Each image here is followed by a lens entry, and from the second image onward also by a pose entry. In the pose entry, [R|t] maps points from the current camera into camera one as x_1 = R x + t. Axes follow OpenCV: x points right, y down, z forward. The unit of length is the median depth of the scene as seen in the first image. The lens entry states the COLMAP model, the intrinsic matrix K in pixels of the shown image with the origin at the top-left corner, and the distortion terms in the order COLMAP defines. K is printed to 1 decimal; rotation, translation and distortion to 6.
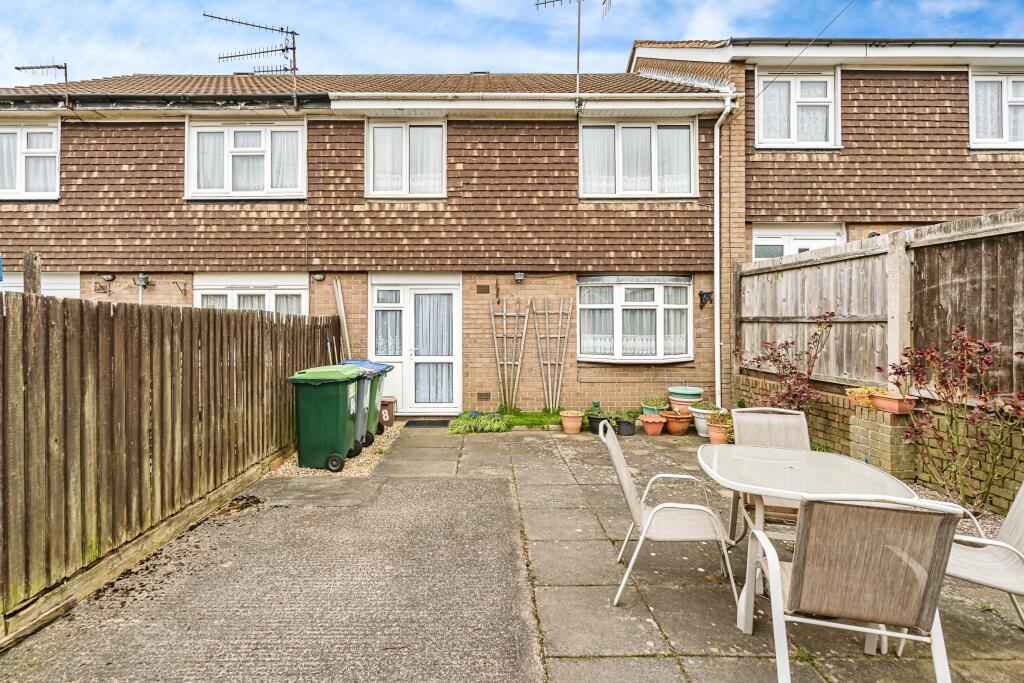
lens RADIAL K [[461.2, 0, 498.6], [0, 461.2, 318.7], [0, 0, 1]] dist [-0.007839, 0.000349]
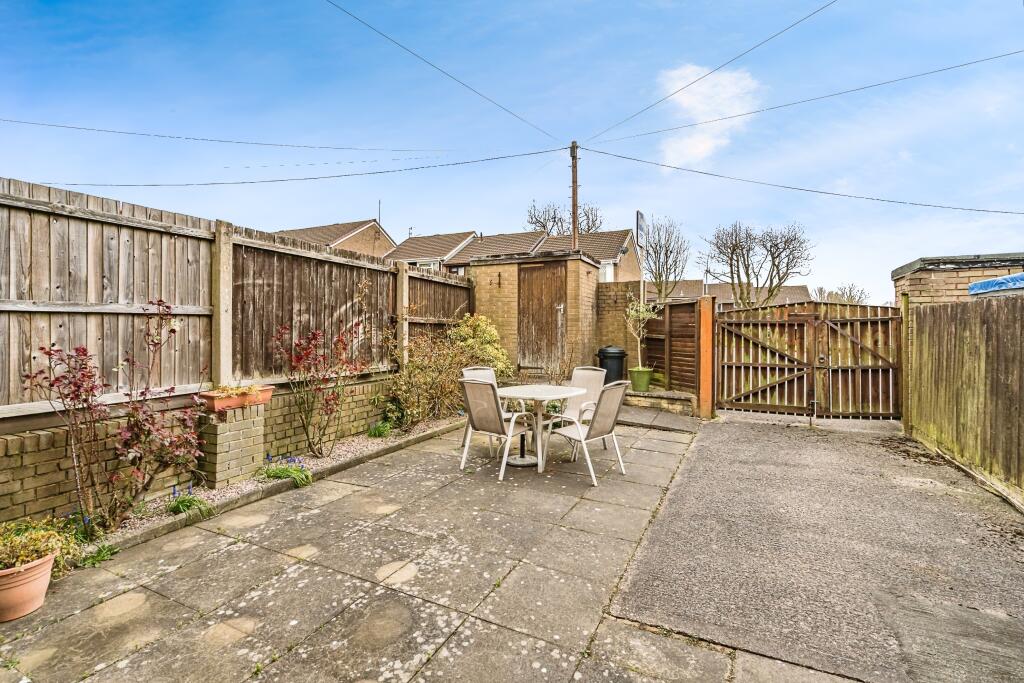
lens RADIAL K [[461.2, 0, 513.8], [0, 461.2, 333.5], [0, 0, 1]] dist [-0.007839, 0.000349]
pose [[-0.880565, -0.004057, 0.473909, -0.077074], [-0.002142, 0.999987, 0.004581, 0.024956], [-0.473921, 0.003018, -0.880562, 1.000208]]
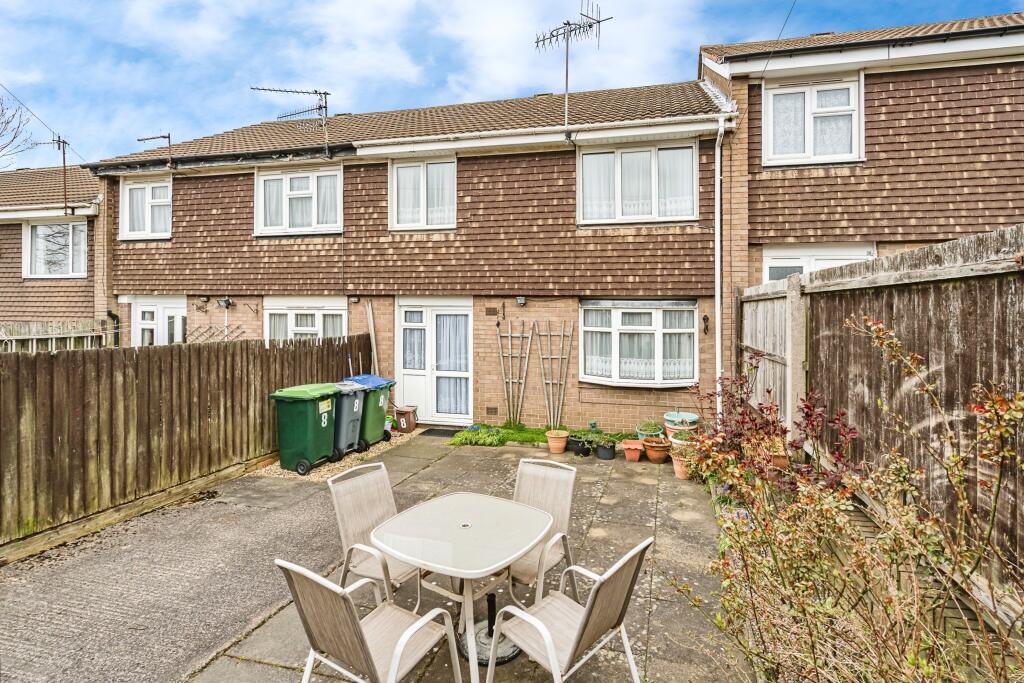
lens RADIAL K [[461.2, 0, 577.0], [0, 461.2, 313.0], [0, 0, 1]] dist [-0.007839, 0.000349]
pose [[0.977342, 0.012928, -0.211272, 0.402079], [-0.012077, 0.999913, 0.005315, -0.070660], [0.211322, -0.002643, 0.977413, -0.009811]]
